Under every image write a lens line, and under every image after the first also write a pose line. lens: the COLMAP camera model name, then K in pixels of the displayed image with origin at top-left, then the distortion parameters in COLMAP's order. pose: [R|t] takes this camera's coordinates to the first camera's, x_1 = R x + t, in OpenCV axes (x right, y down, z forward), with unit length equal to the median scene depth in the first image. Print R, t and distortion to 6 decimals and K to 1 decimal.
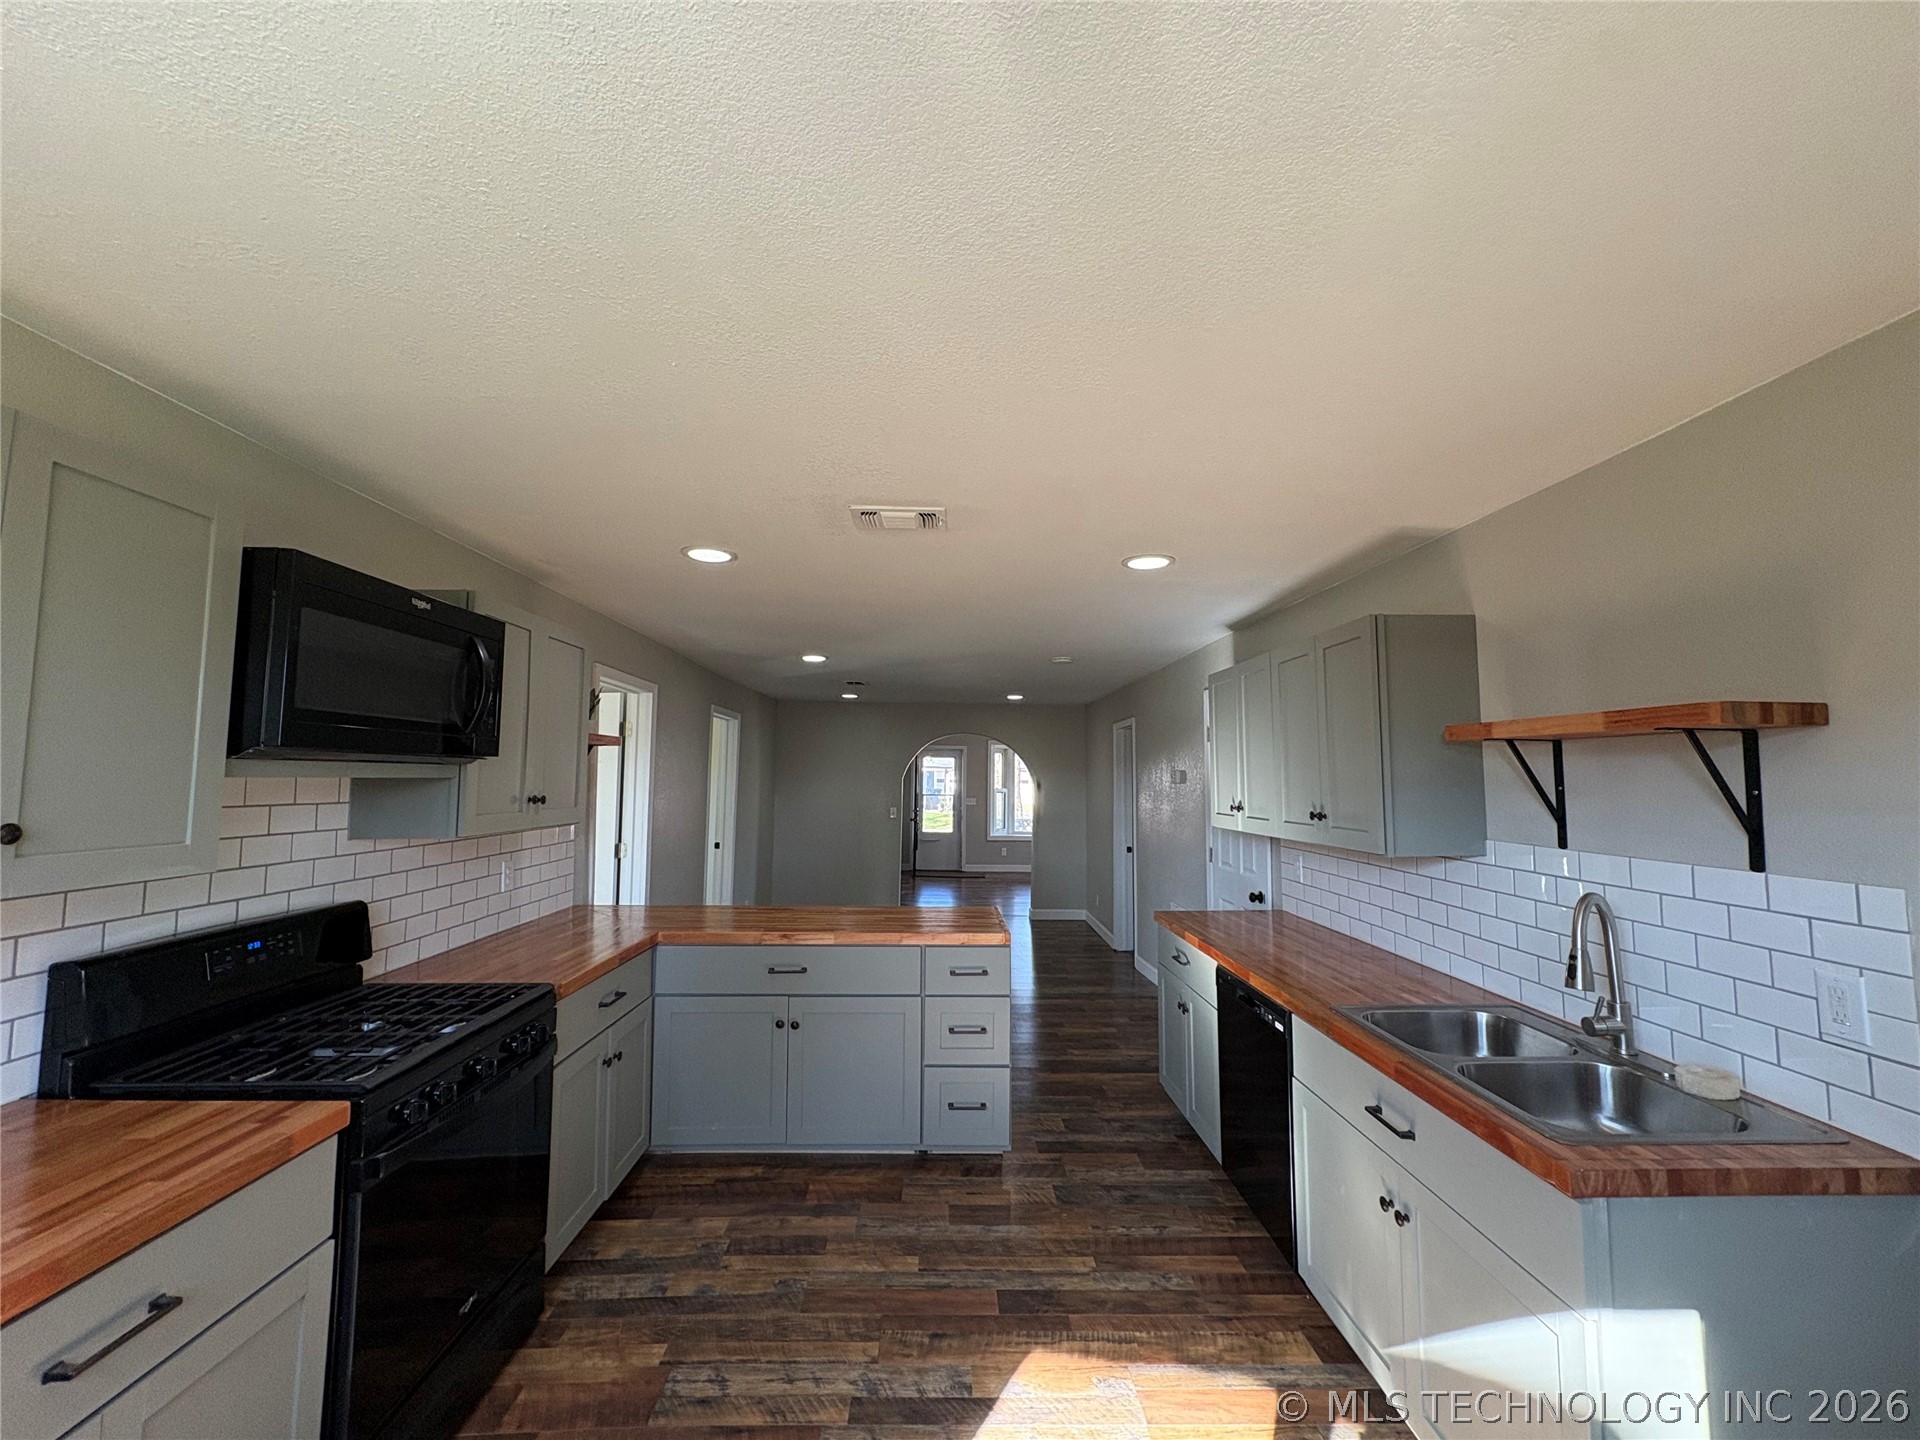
lens RADIAL K [[761.9, 0, 958.4], [0, 761.9, 720.5], [0, 0, 1]] dist [0.000536, 0.000193]
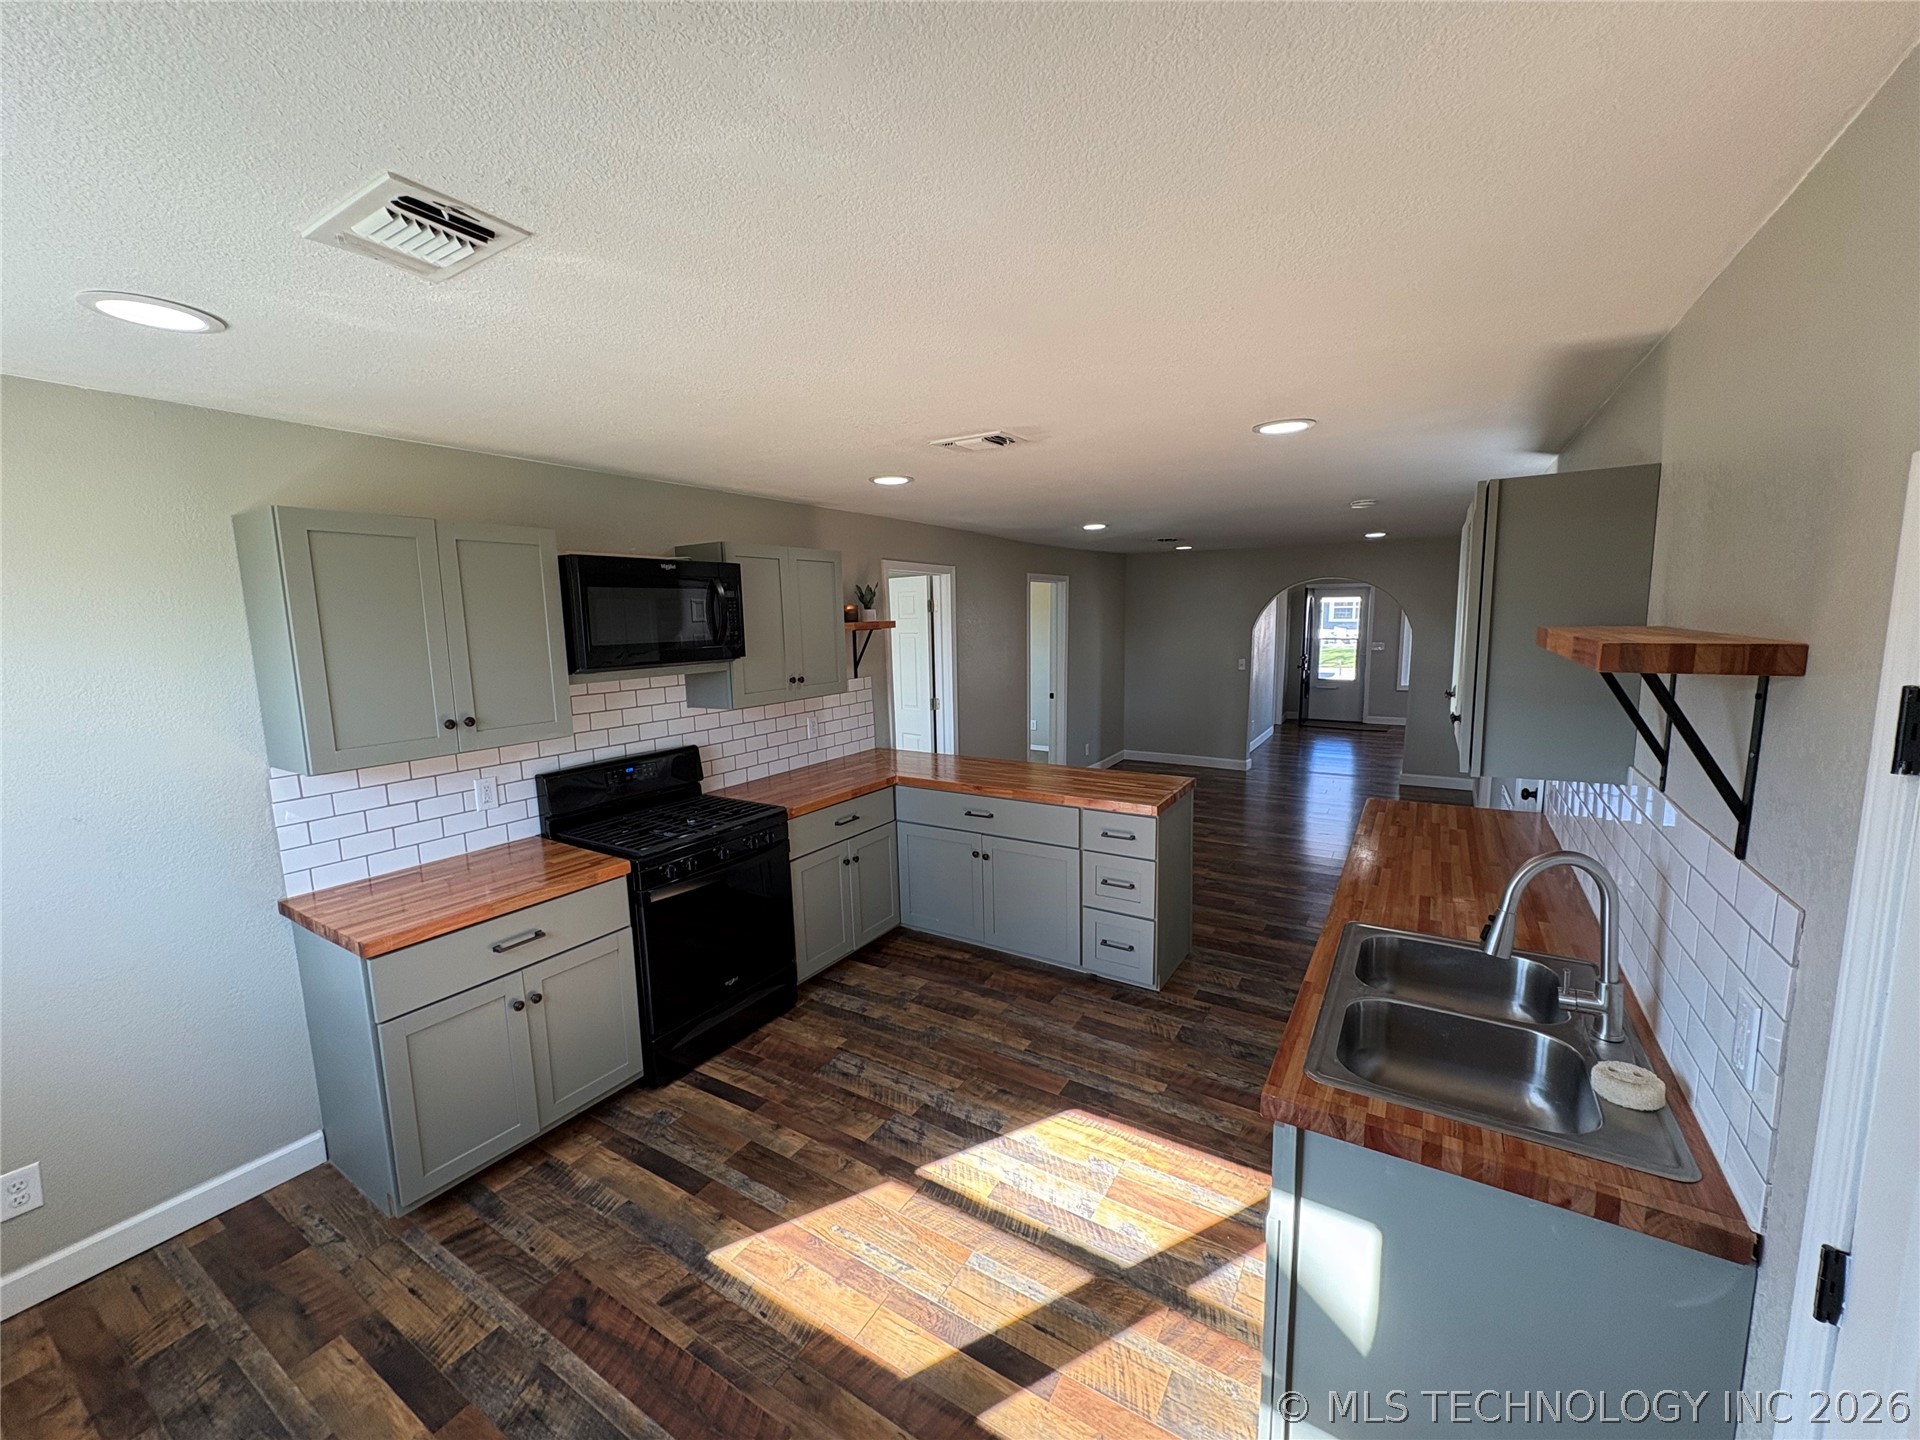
lens RADIAL K [[763.4, 0, 957.4], [0, 763.4, 720.0], [0, 0, 1]] dist [0.001351, -0.000072]
pose [[0.833293, 0.050814, -0.550492, 0.550678], [0.069692, 0.978167, 0.195787, -0.091773], [0.548422, -0.201513, 0.811558, -0.004254]]
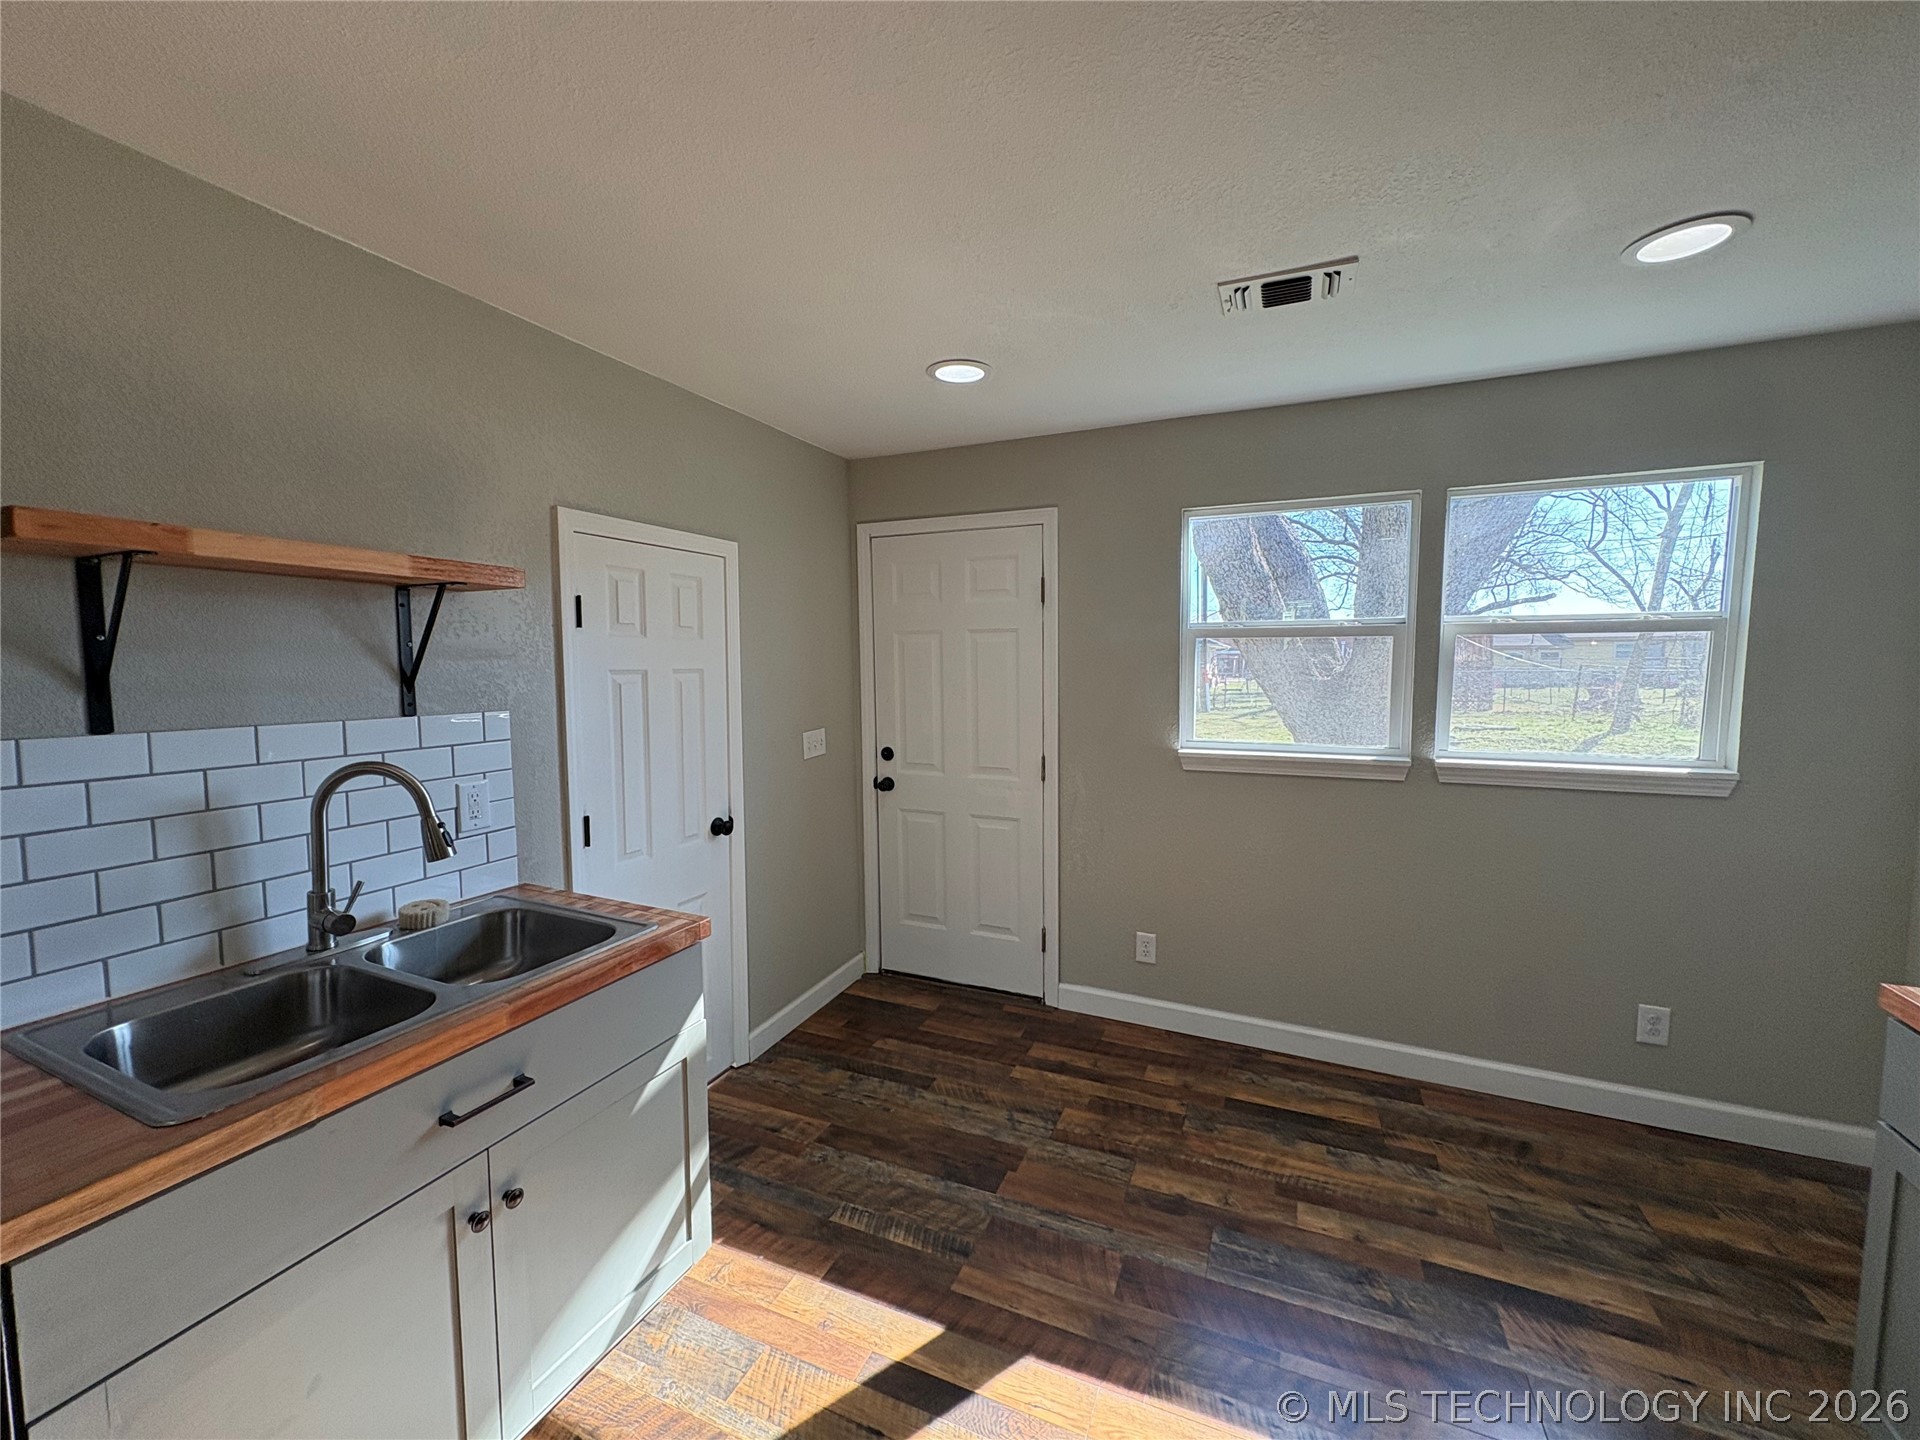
lens RADIAL K [[761.9, 0, 958.4], [0, 761.9, 720.5], [0, 0, 1]] dist [0.000536, 0.000193]
pose [[-0.901329, -0.042700, 0.431025, -0.101911], [-0.040493, 0.999078, 0.014298, 0.105857], [-0.431238, -0.004566, -0.902227, 1.119813]]
